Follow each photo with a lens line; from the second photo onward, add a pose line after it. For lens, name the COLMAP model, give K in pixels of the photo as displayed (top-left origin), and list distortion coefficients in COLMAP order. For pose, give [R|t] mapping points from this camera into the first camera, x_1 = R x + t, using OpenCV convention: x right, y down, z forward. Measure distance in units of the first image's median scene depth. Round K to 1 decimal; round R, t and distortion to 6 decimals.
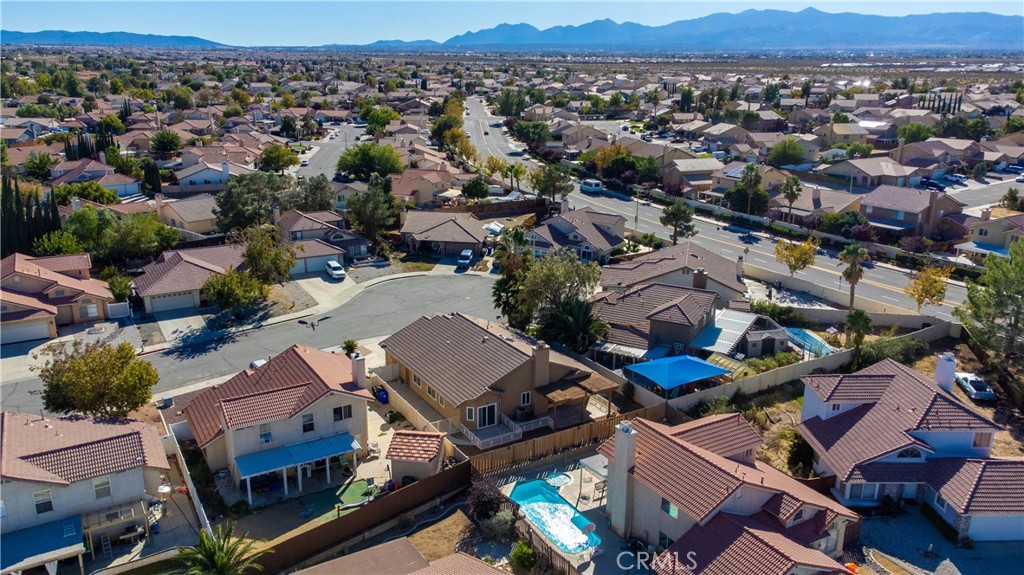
lens RADIAL K [[764.9, 0, 509.9], [0, 764.9, 290.7], [0, 0, 1]] dist [0.016197, 0.058794]
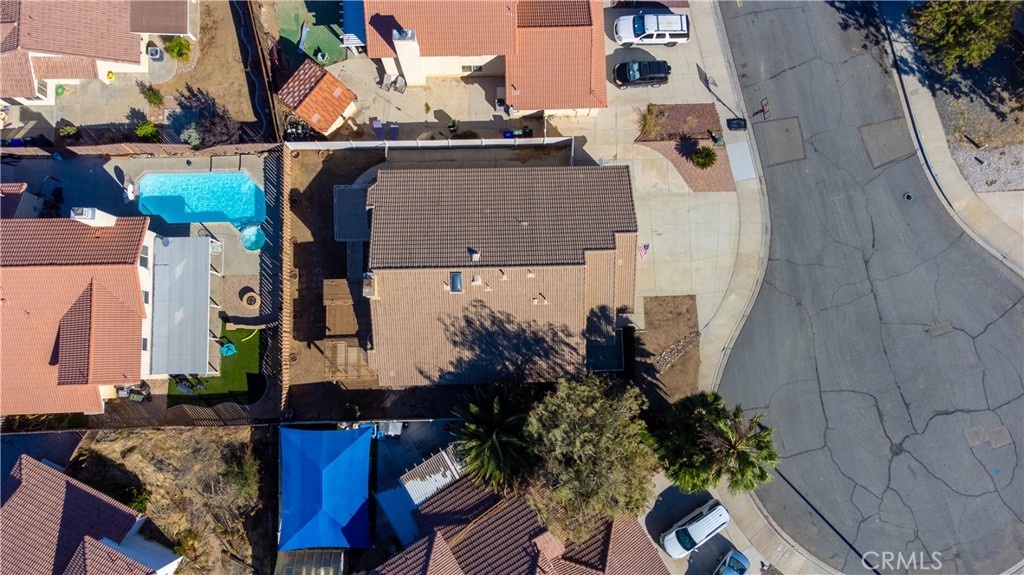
lens RADIAL K [[766.5, 0, 508.0], [0, 766.5, 292.5], [0, 0, 1]] dist [0.010713, 0.078612]
pose [[-0.492005, 0.863697, -0.109351, 0.042748], [-0.258601, -0.025051, 0.965659, -0.452564], [0.831298, 0.503388, 0.235678, 0.646376]]
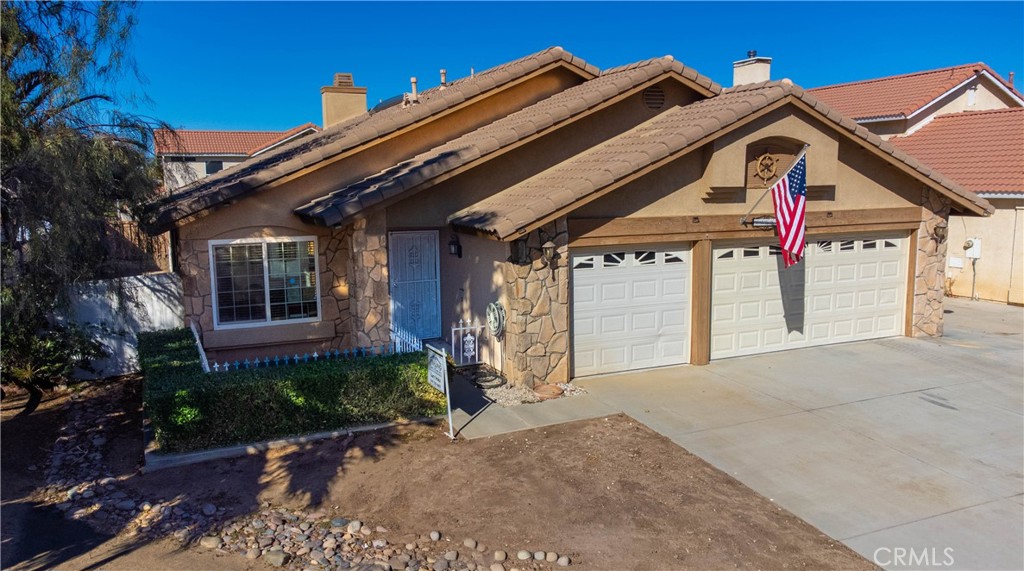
lens RADIAL K [[768.8, 0, 507.2], [0, 768.8, 291.4], [0, 0, 1]] dist [0.000041, 0.103072]
pose [[-0.993966, -0.011442, 0.109091, -0.060434], [0.035515, 0.907398, 0.418769, 0.003206], [-0.103781, 0.420116, -0.901516, 0.955347]]
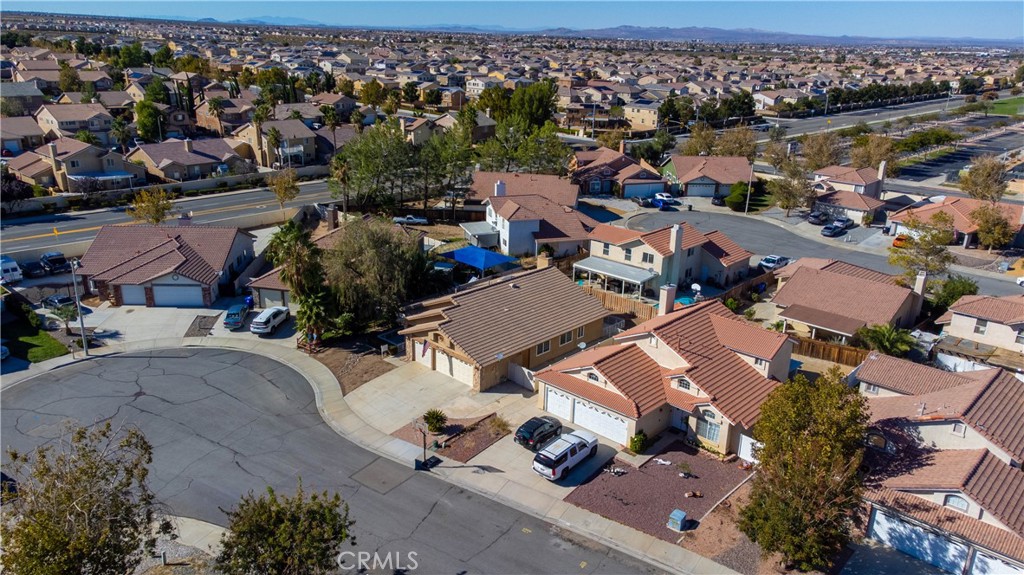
lens RADIAL K [[764.9, 0, 509.9], [0, 764.9, 290.7], [0, 0, 1]] dist [0.016197, 0.058794]
pose [[-0.282177, -0.325410, 0.902488, -0.684848], [0.247434, 0.884204, 0.396182, -0.240124], [-0.926905, 0.335100, -0.168984, 0.863878]]
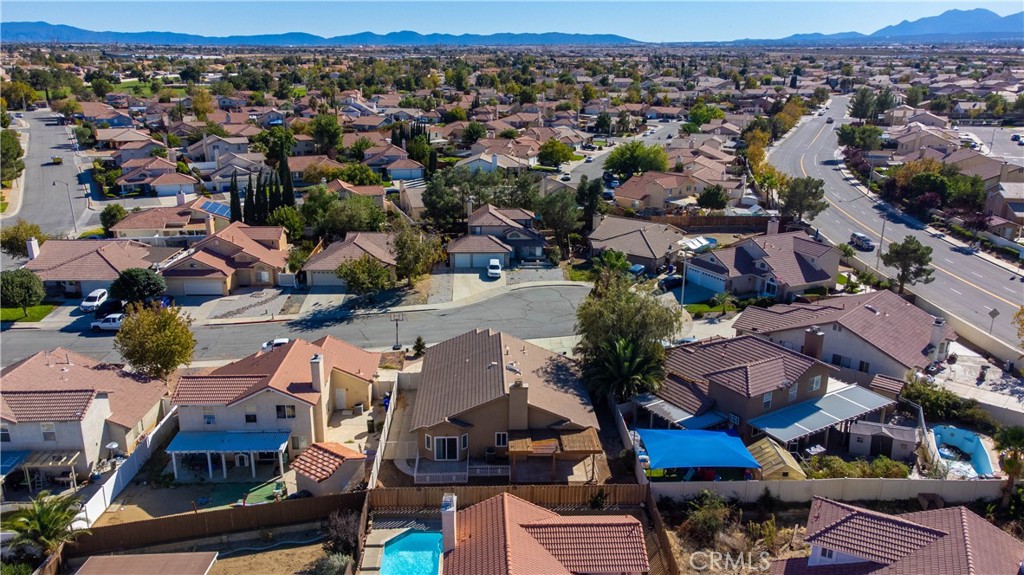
lens RADIAL K [[764.9, 0, 509.9], [0, 764.9, 290.7], [0, 0, 1]] dist [0.016197, 0.058794]
pose [[0.877751, 0.140536, -0.458043, 0.286231], [-0.138161, 0.989646, 0.038883, -0.045707], [0.458765, 0.029154, 0.888079, 0.146669]]
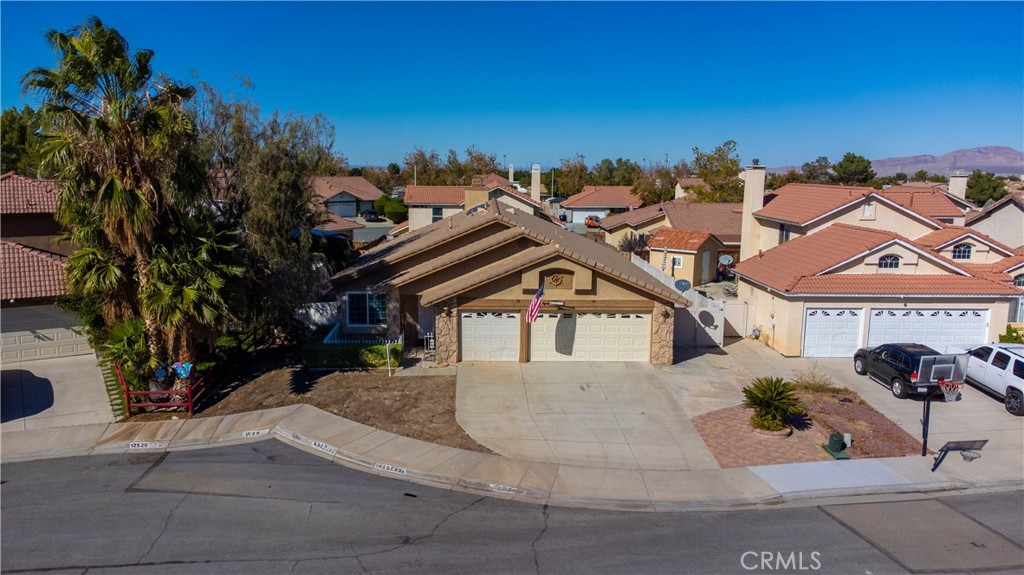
lens RADIAL K [[766.5, 0, 508.0], [0, 766.5, 292.5], [0, 0, 1]] dist [0.010713, 0.078612]
pose [[-0.873142, -0.096251, 0.477870, -0.217975], [0.123389, 0.904748, 0.407683, -0.079457], [-0.471592, 0.414929, -0.778097, 1.066811]]
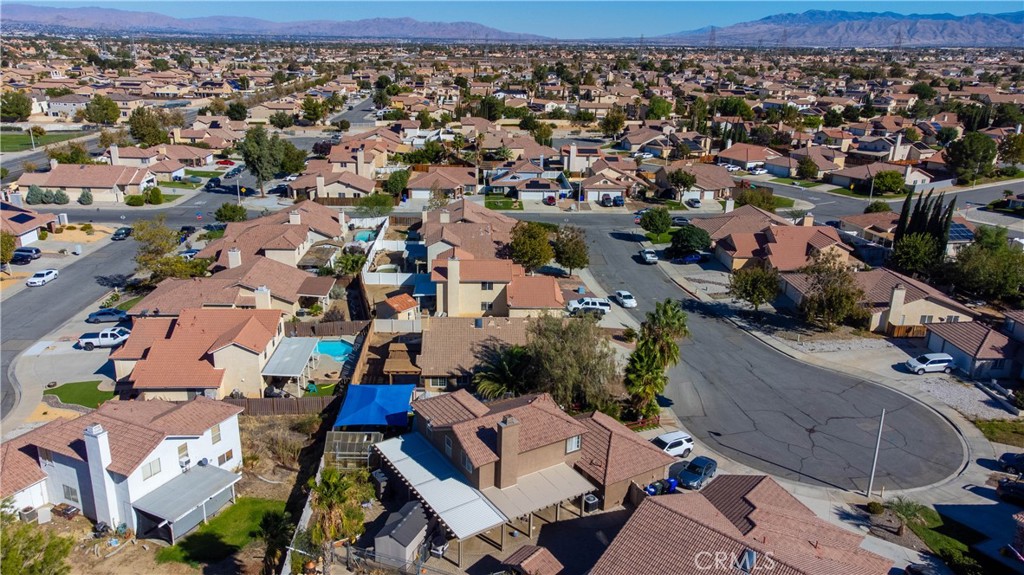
lens RADIAL K [[762.1, 0, 506.9], [0, 762.1, 289.9], [0, 0, 1]] dist [0.049145, -0.005990]
pose [[-0.478625, 0.260216, -0.838574, 0.645825], [-0.273592, 0.863323, 0.424052, -0.331491], [0.834305, 0.432389, -0.342015, 1.018034]]
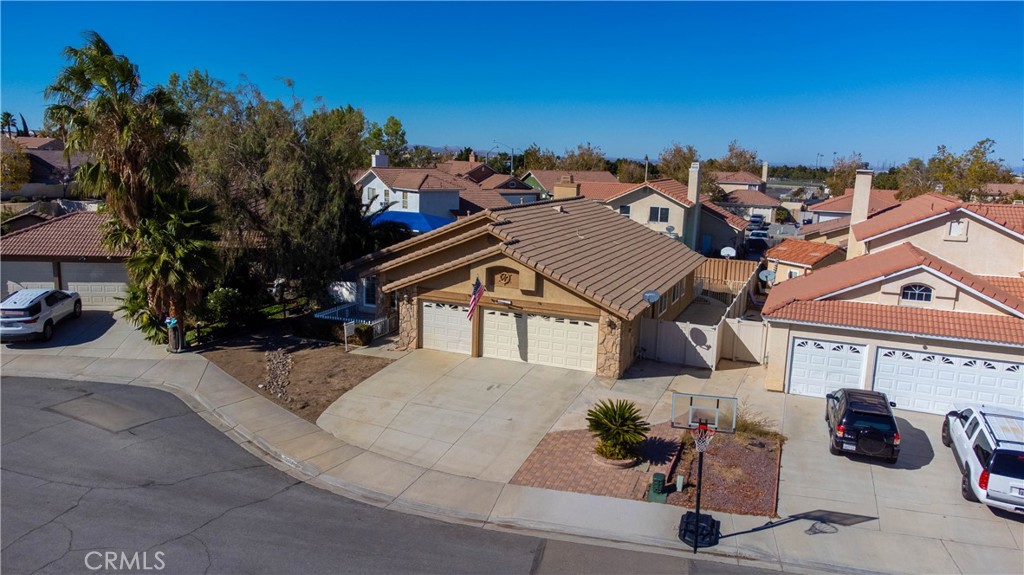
lens RADIAL K [[766.5, 0, 508.0], [0, 766.5, 292.5], [0, 0, 1]] dist [0.010713, 0.078612]
pose [[-0.596473, -0.171270, 0.784147, -0.326686], [0.193693, 0.917379, 0.347706, -0.057580], [-0.778911, 0.359281, -0.514018, 0.976535]]
